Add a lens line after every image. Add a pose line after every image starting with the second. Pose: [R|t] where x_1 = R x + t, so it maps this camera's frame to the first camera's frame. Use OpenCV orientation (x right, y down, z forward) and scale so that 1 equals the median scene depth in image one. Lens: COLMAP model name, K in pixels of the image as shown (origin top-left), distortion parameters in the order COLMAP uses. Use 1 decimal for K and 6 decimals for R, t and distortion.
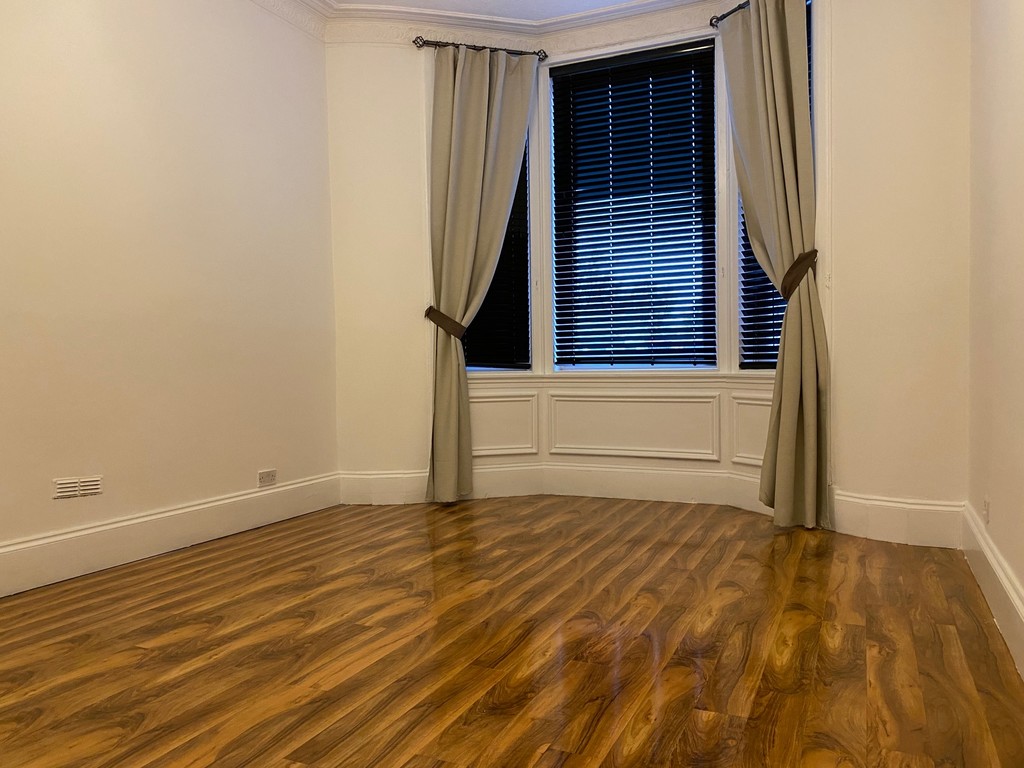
lens RADIAL K [[786.0, 0, 511.9], [0, 786.0, 395.8], [0, 0, 1]] dist [0.010842, -0.000978]
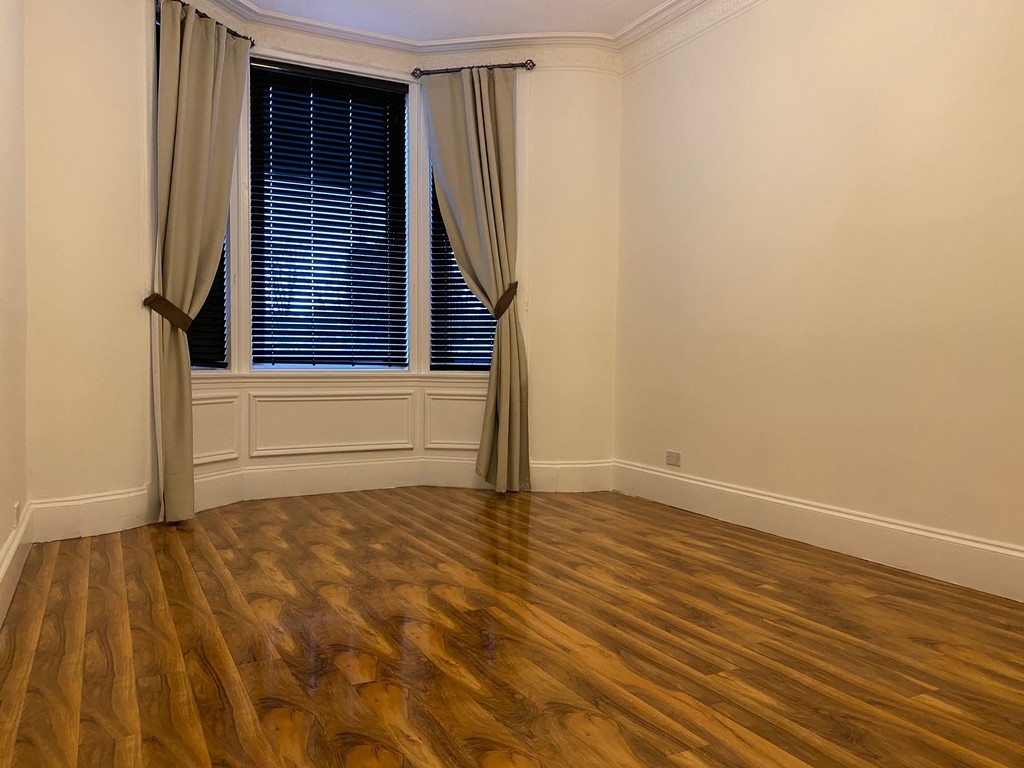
lens RADIAL K [[783.6, 0, 512.0], [0, 783.6, 384.0], [0, 0, 1]] dist [0.061397, -0.129314]
pose [[0.616615, -0.003840, 0.787255, -0.773255], [0.017647, 0.999804, -0.008945, -0.001074], [-0.787067, 0.019409, 0.616562, 0.238145]]
